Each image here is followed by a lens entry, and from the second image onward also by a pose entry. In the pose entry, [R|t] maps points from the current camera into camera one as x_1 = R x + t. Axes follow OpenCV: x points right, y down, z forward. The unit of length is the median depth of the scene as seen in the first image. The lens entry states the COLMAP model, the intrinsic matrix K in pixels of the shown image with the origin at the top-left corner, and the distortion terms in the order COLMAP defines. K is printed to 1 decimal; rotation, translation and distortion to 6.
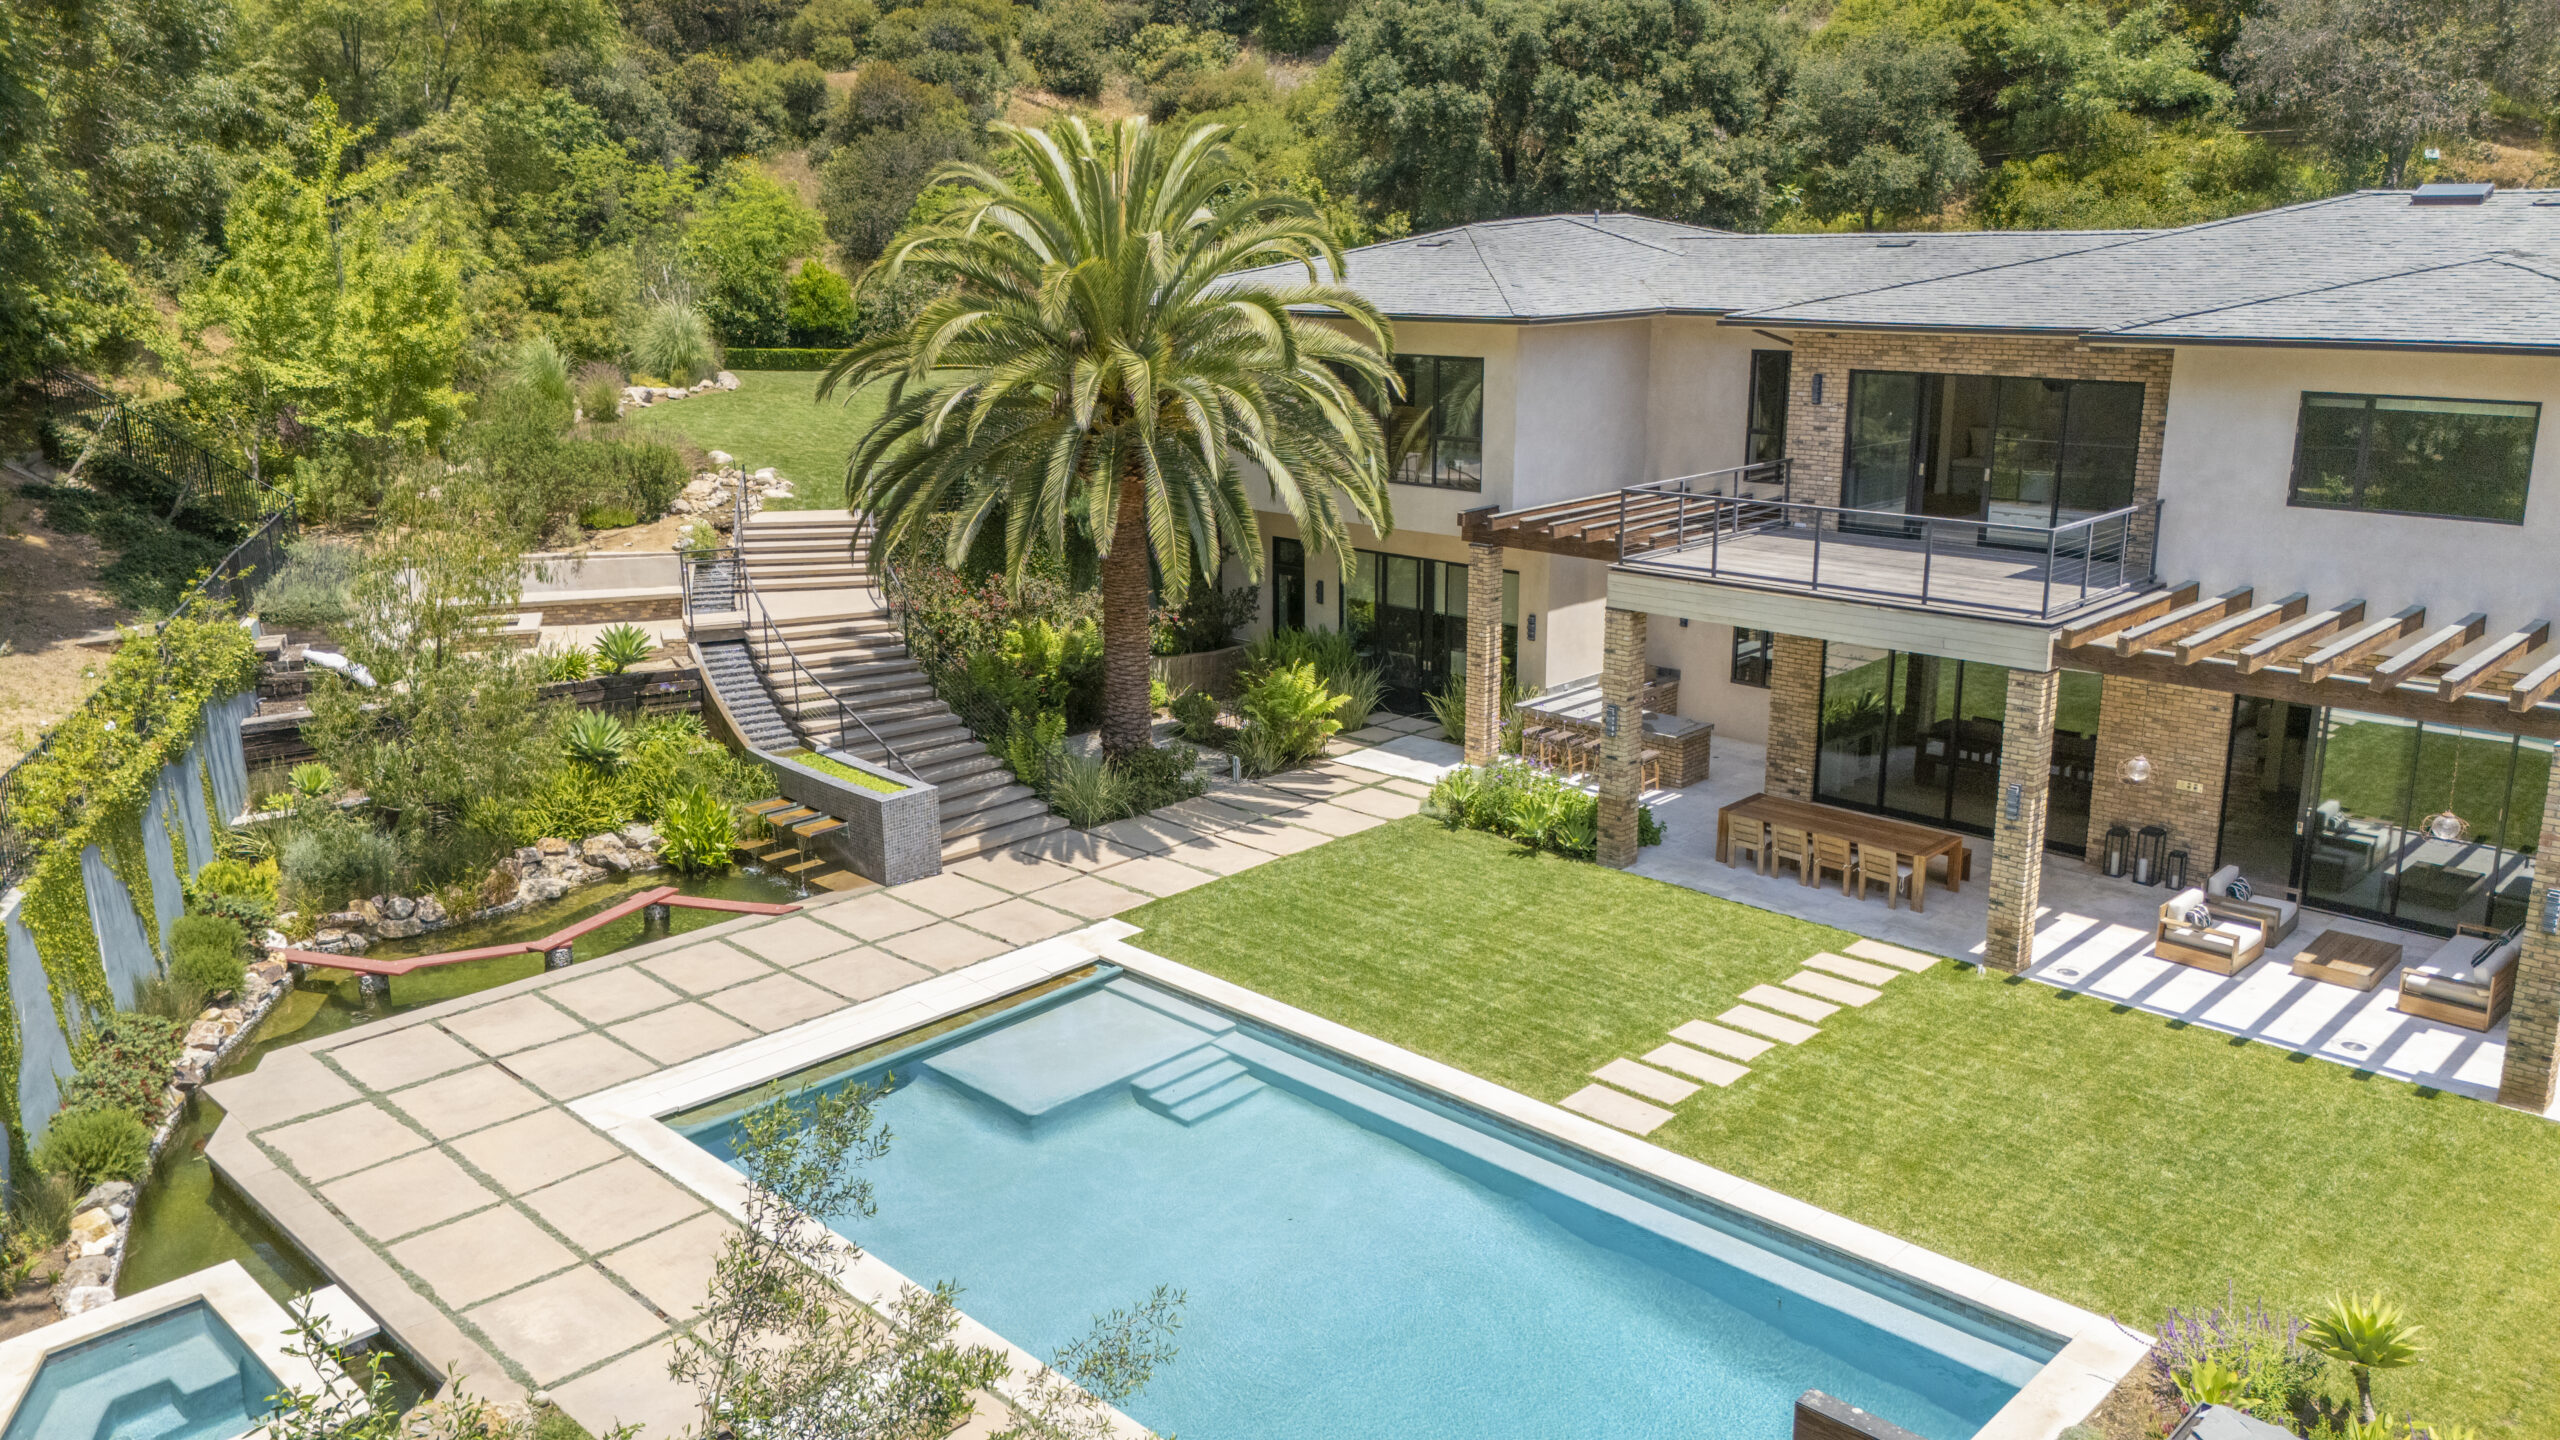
lens RADIAL K [[1878.1, 0, 1277.8], [0, 1878.1, 710.8], [0, 0, 1]] dist [0.100175, -0.116005]
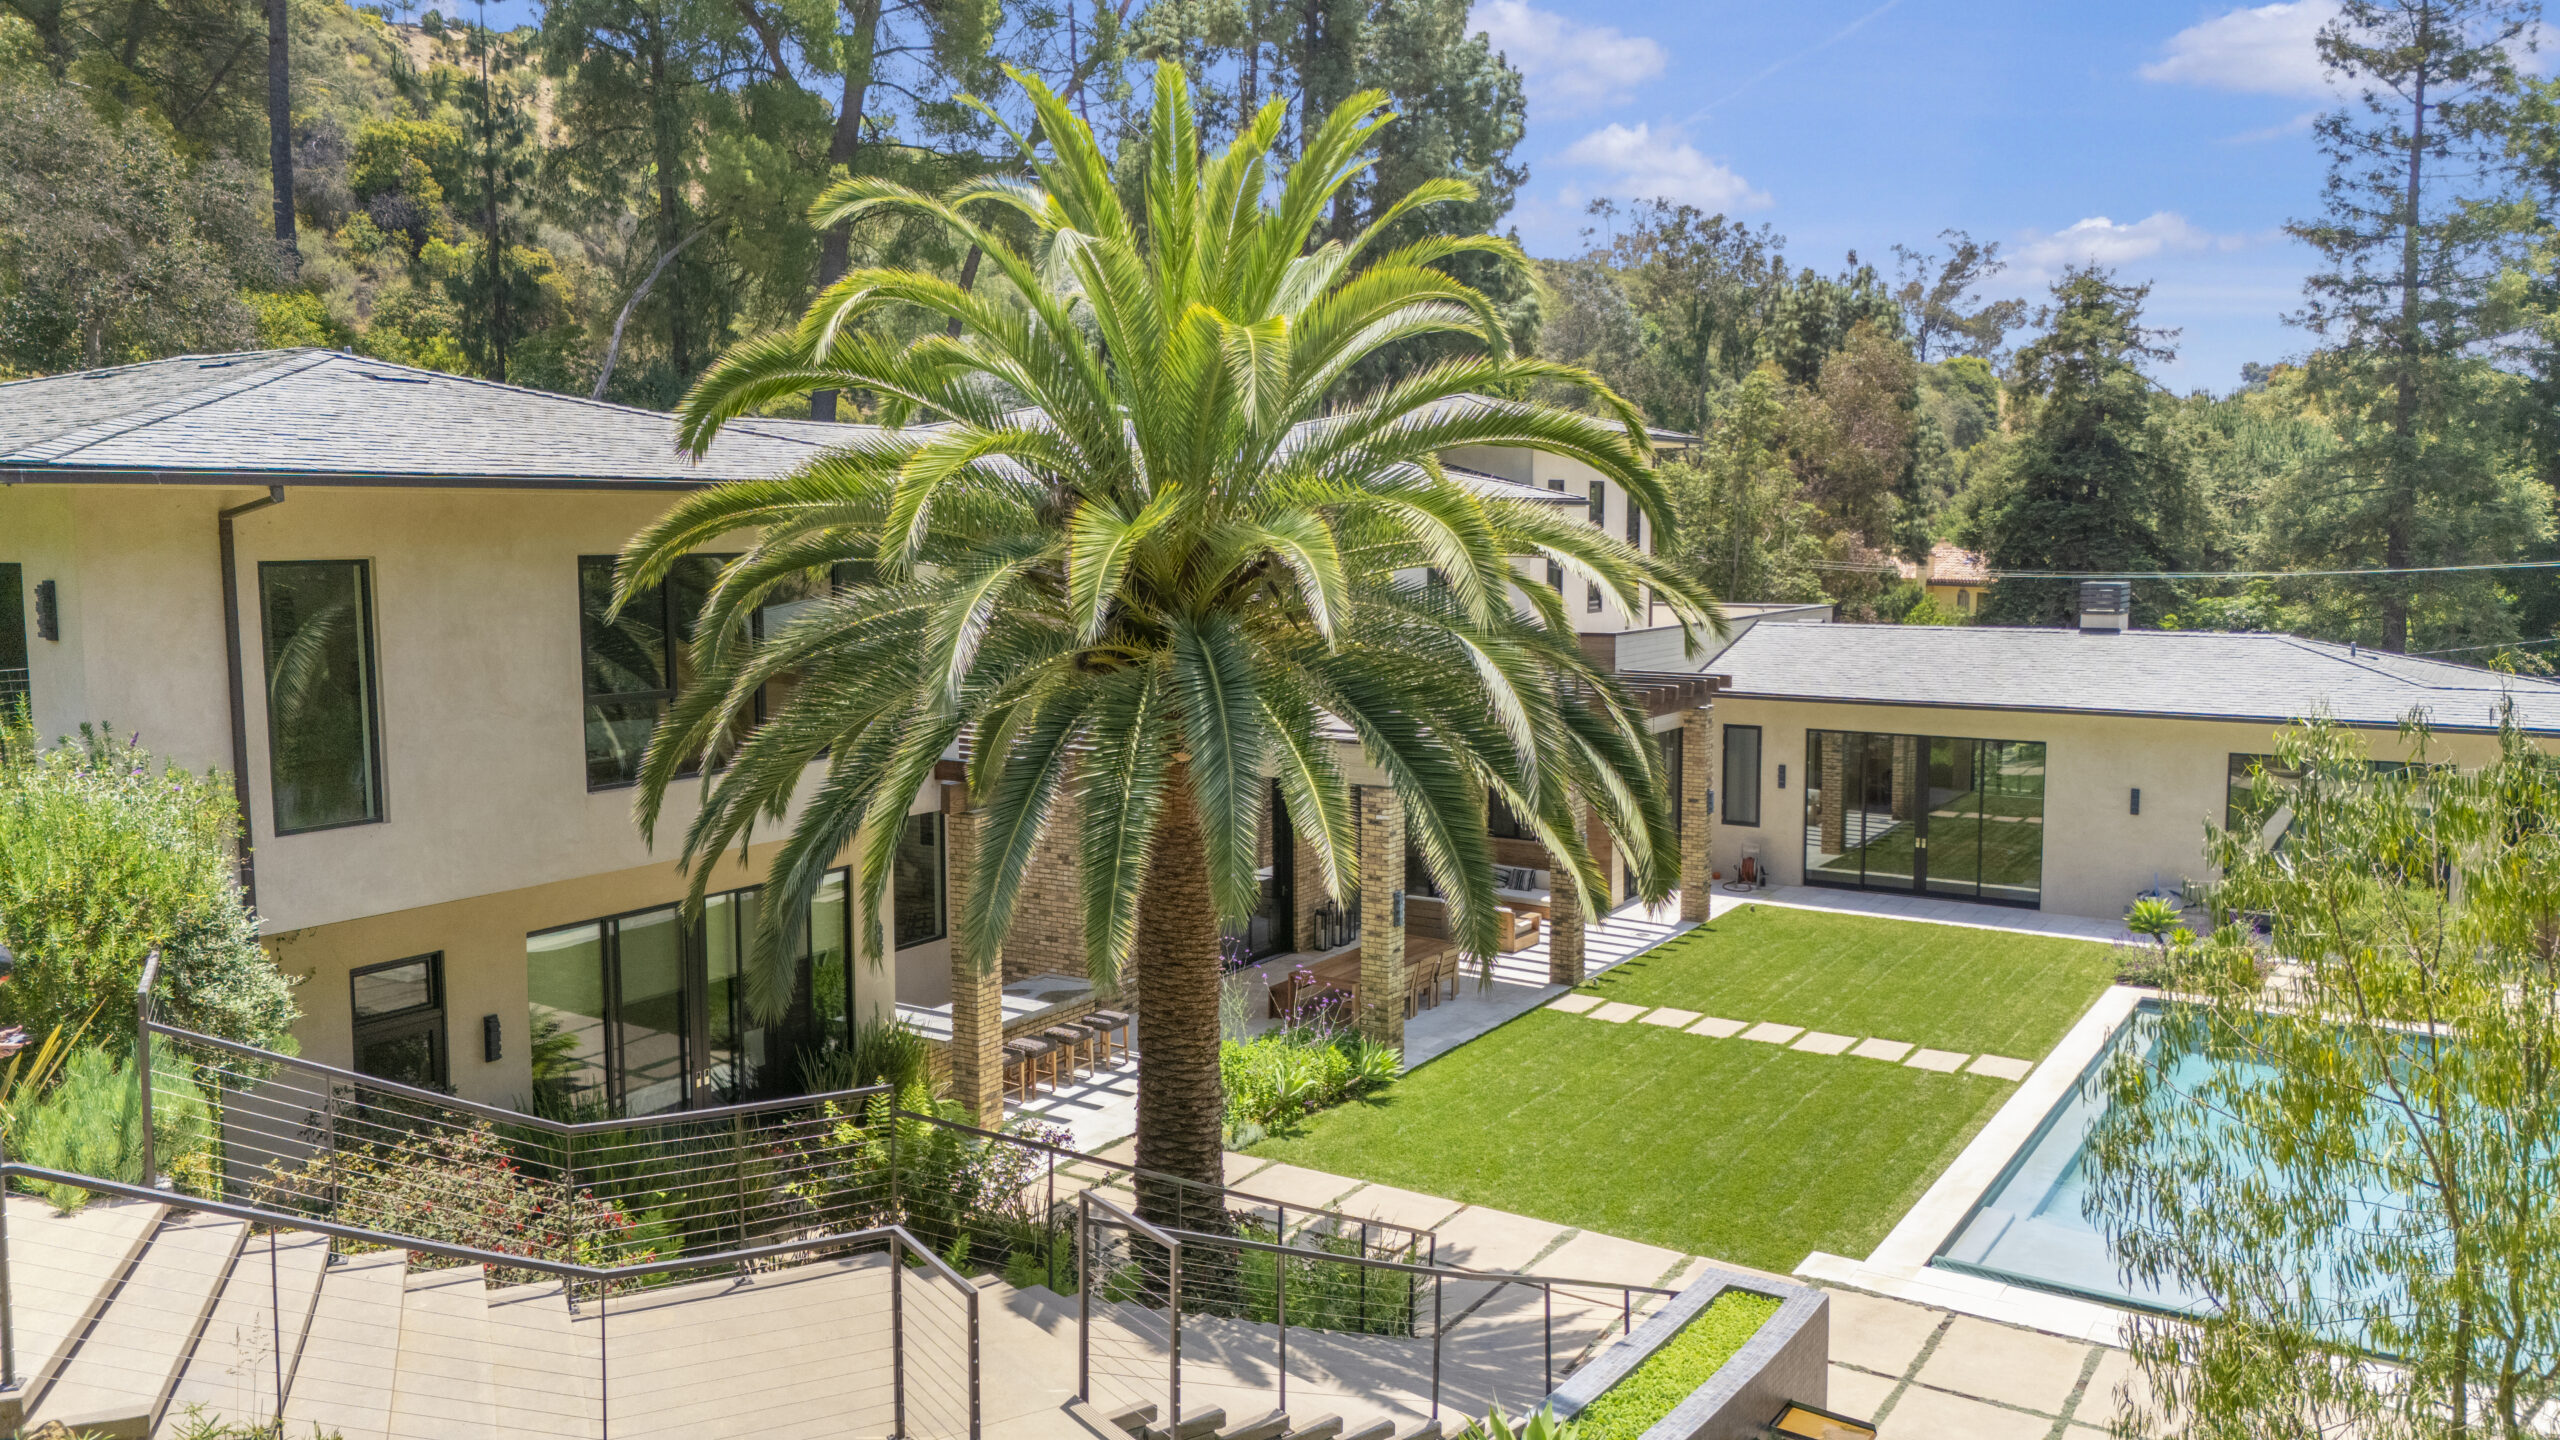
lens RADIAL K [[1878.1, 0, 1277.8], [0, 1878.1, 710.8], [0, 0, 1]] dist [0.100175, -0.116005]
pose [[-0.191306, -0.090731, 0.977328, -0.734804], [0.245464, 0.959656, 0.137139, -0.240027], [-0.950342, 0.266134, -0.161317, 1.247331]]
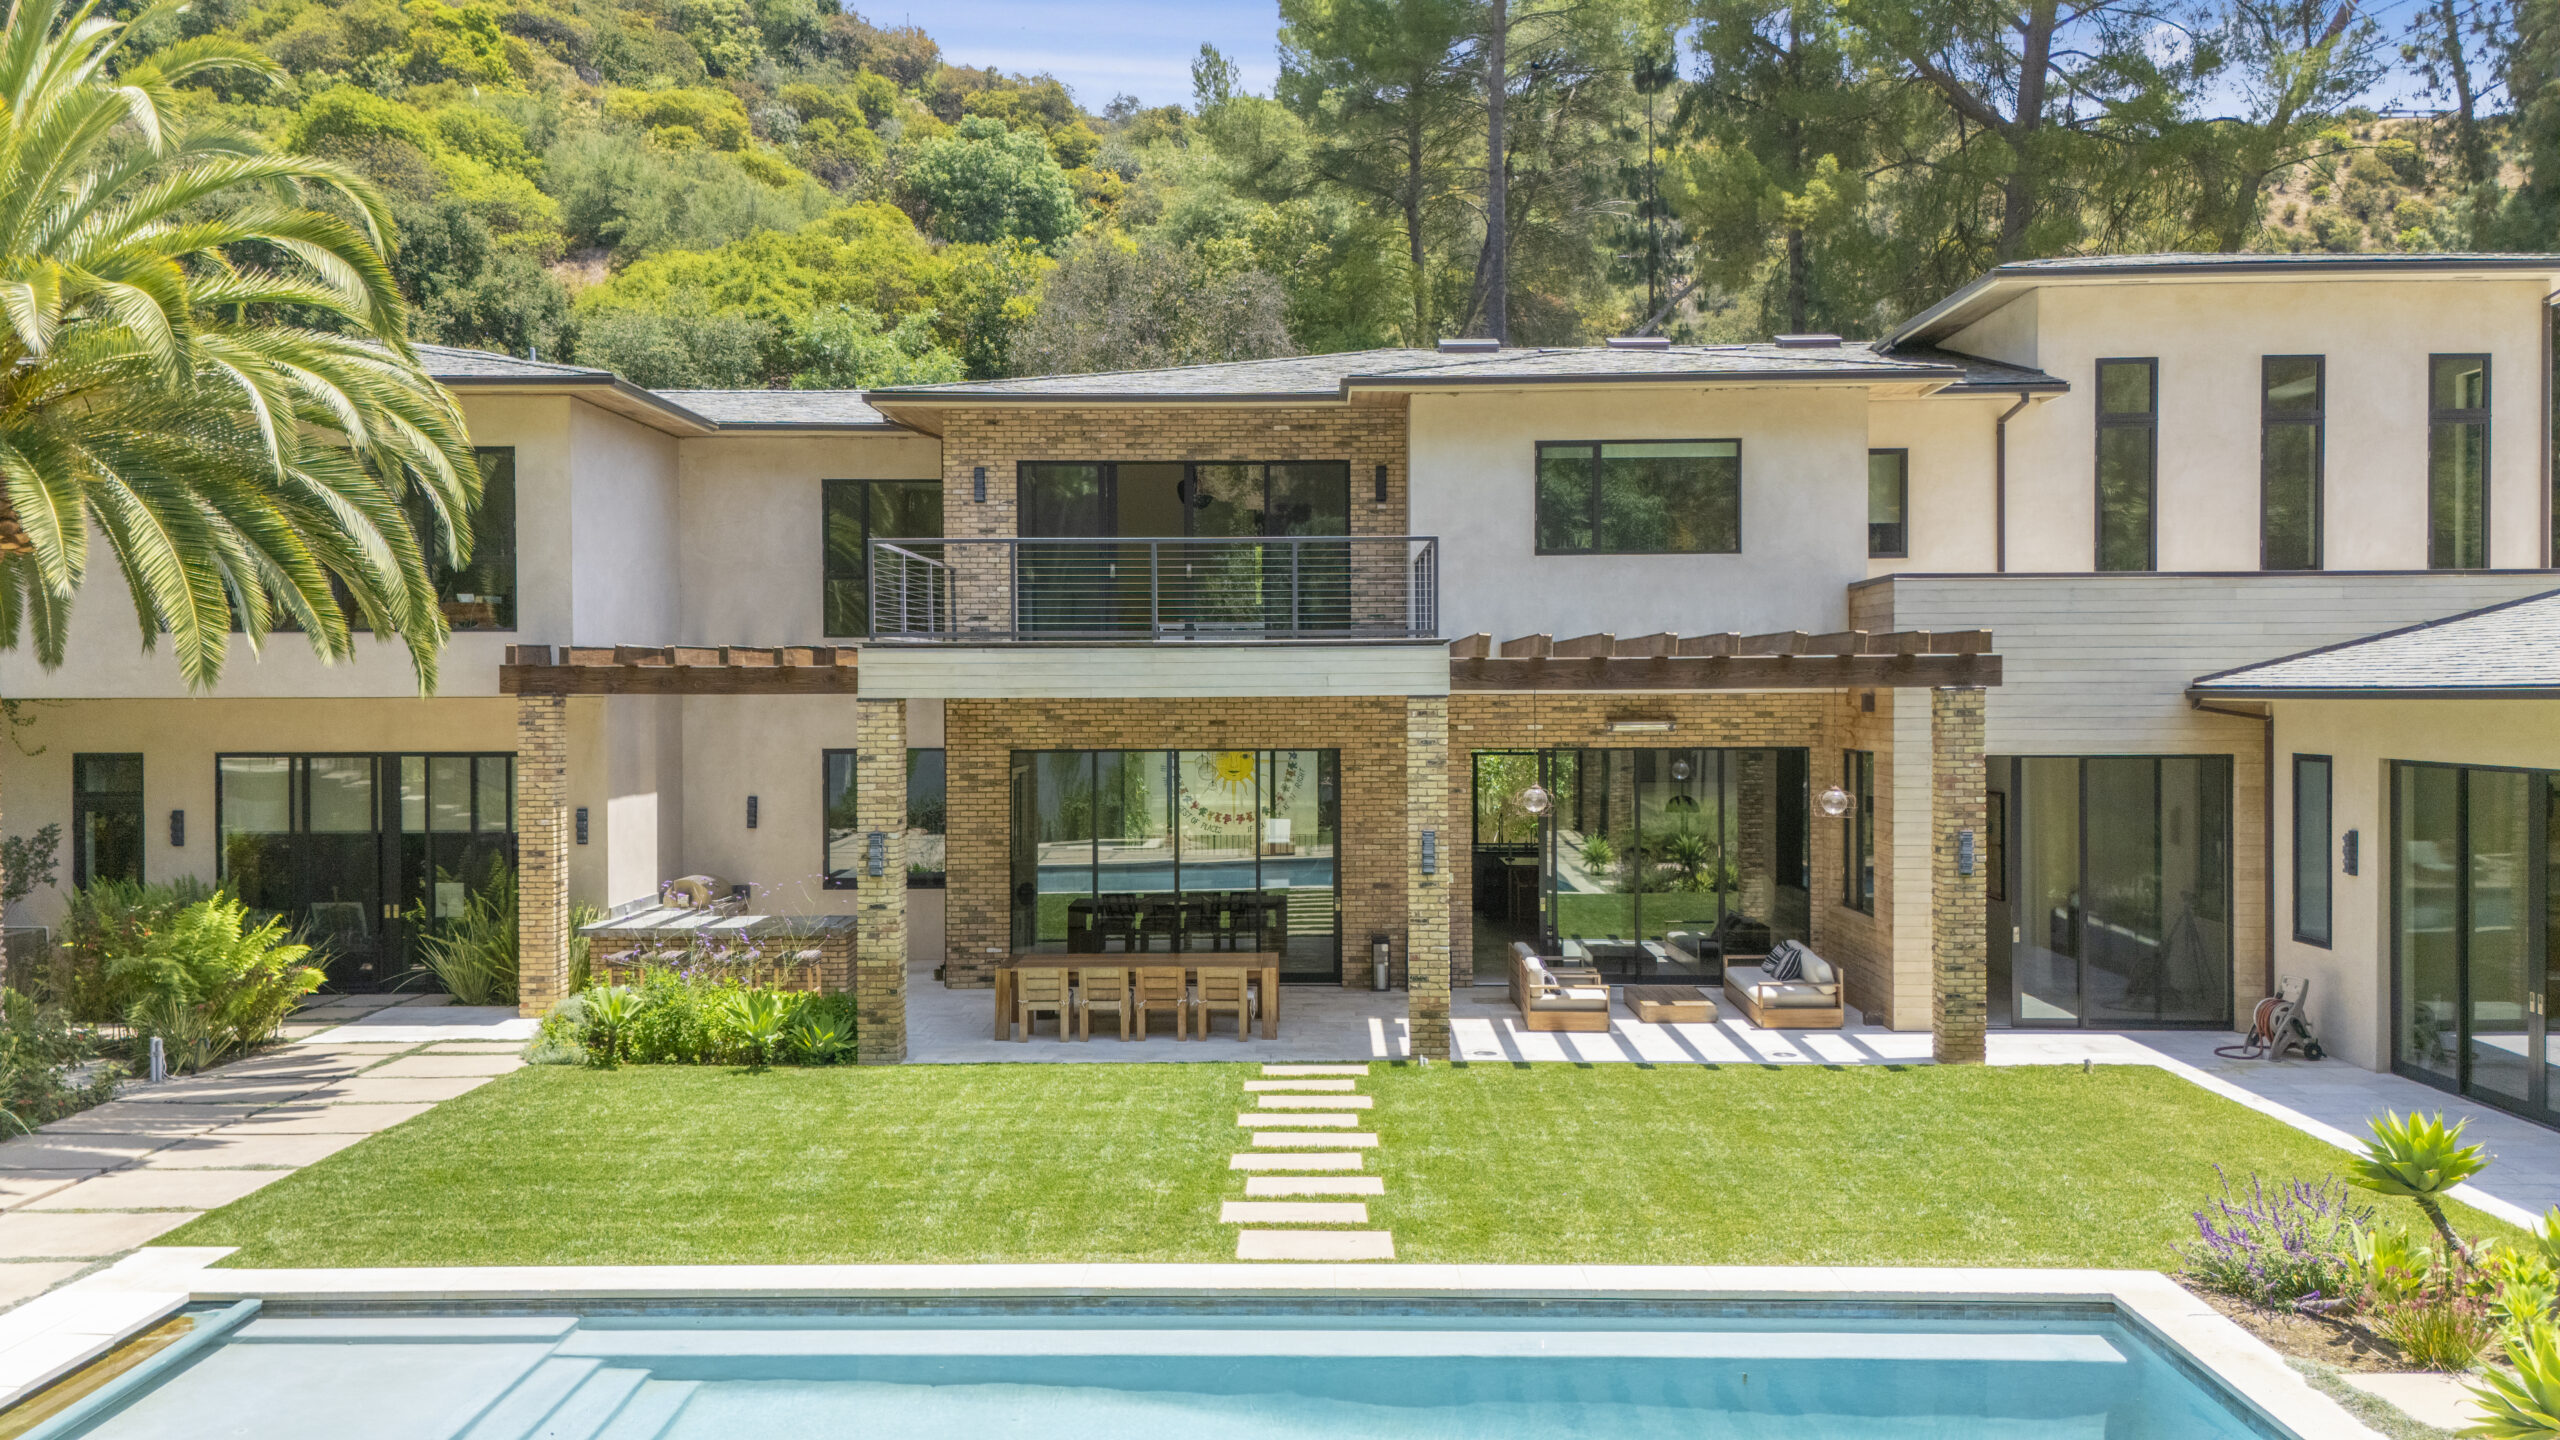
lens RADIAL K [[1878.1, 0, 1277.8], [0, 1878.1, 710.8], [0, 0, 1]] dist [0.100175, -0.116005]
pose [[0.730423, -0.002811, 0.682989, -0.221486], [0.166376, 0.970600, -0.173936, 0.110748], [-0.662421, 0.240680, 0.709417, 0.385592]]
